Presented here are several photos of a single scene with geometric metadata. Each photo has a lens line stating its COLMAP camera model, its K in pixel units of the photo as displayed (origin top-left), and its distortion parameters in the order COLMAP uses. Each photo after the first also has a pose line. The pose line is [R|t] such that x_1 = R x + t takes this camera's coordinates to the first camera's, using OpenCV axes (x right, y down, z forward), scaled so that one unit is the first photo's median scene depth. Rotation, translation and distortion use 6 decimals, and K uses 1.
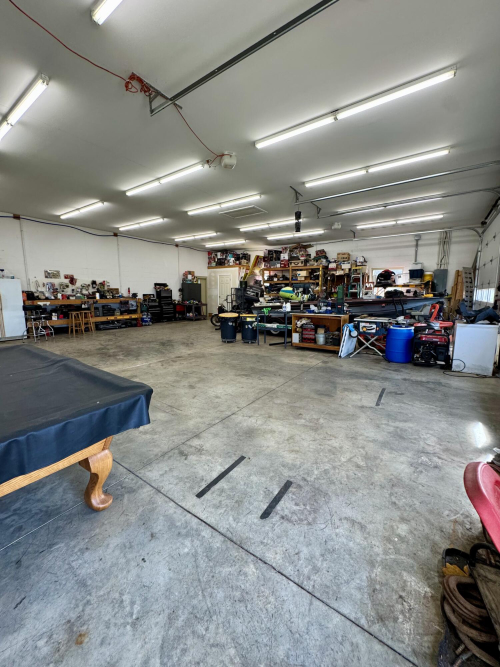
lens RADIAL K [[266.0, 0, 250.5], [0, 266.0, 331.5], [0, 0, 1]] dist [-0.003319, 0.000363]
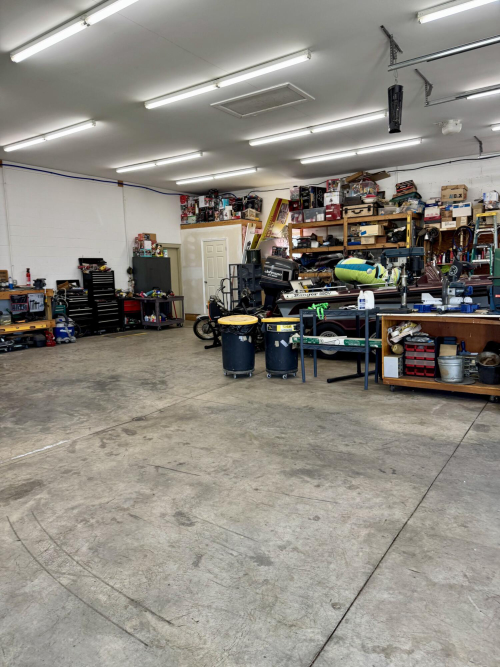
lens RADIAL K [[457.6, 0, 244.7], [0, 457.6, 337.4], [0, 0, 1]] dist [0.196250, -0.377641]
pose [[0.999542, -0.028894, -0.008971, -0.056536], [0.028851, 0.999572, -0.004858, -0.023451], [0.009107, 0.004597, 0.999948, 0.152435]]
